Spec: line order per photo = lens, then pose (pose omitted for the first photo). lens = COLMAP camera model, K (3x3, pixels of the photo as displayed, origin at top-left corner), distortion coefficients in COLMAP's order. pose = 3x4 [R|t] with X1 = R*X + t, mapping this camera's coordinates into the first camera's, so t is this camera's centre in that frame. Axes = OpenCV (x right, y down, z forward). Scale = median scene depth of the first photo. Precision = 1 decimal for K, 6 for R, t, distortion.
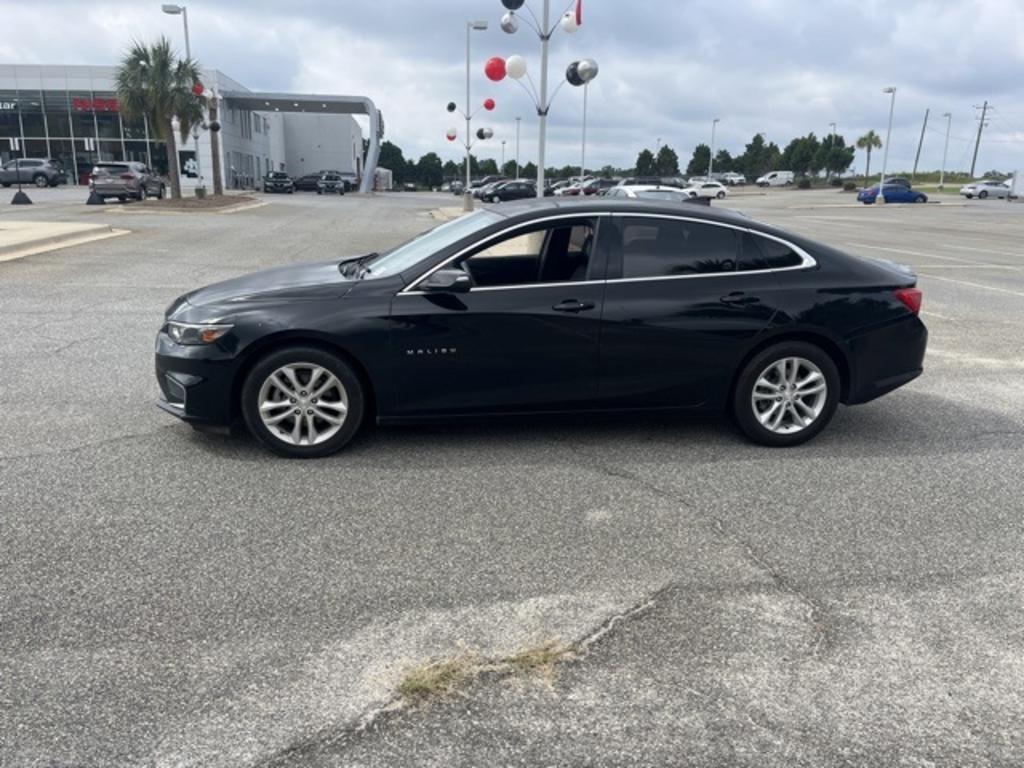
lens RADIAL K [[775.8, 0, 514.2], [0, 775.8, 389.1], [0, 0, 1]] dist [0.074014, -0.095065]
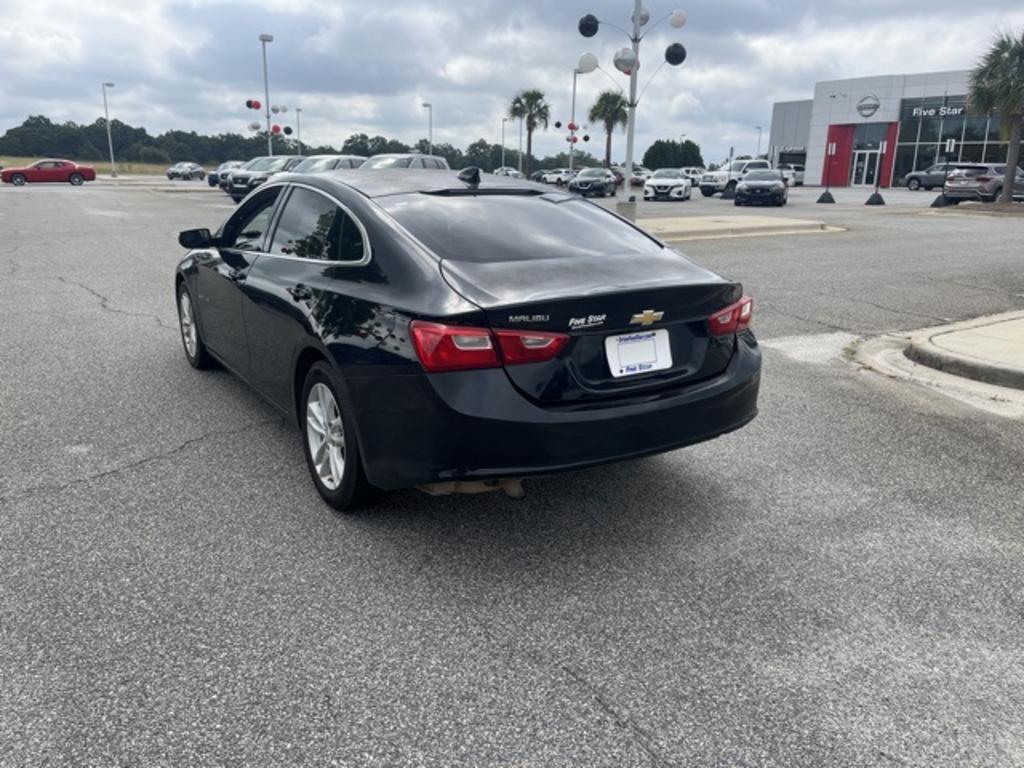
lens RADIAL K [[775.8, 0, 510.4], [0, 775.8, 385.8], [0, 0, 1]] dist [0.074014, -0.095065]
pose [[0.412832, 0.229414, -0.881441, 1.009285], [-0.240800, 0.960815, 0.137292, -0.170568], [0.878399, 0.155573, 0.451898, 0.780857]]
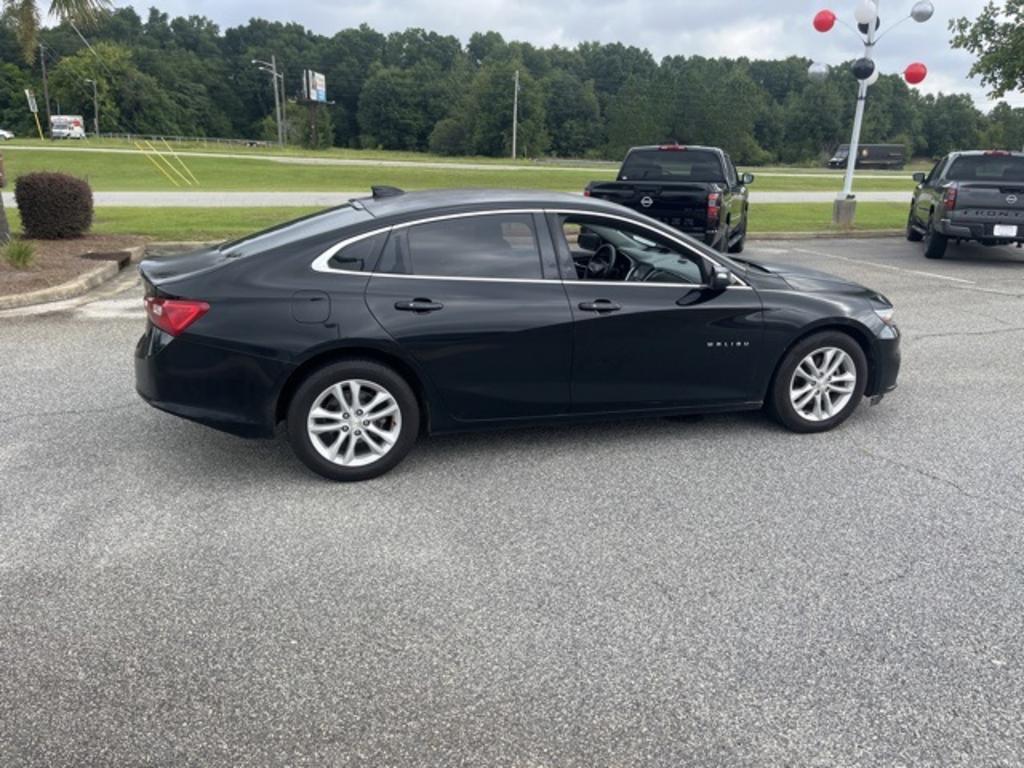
lens RADIAL K [[775.8, 0, 521.6], [0, 775.8, 383.9], [0, 0, 1]] dist [0.074014, -0.095065]
pose [[-0.988847, 0.004898, -0.148855, 0.231869], [-0.072983, 0.855300, 0.512967, -0.555247], [0.129829, 0.518110, -0.845403, 2.009127]]
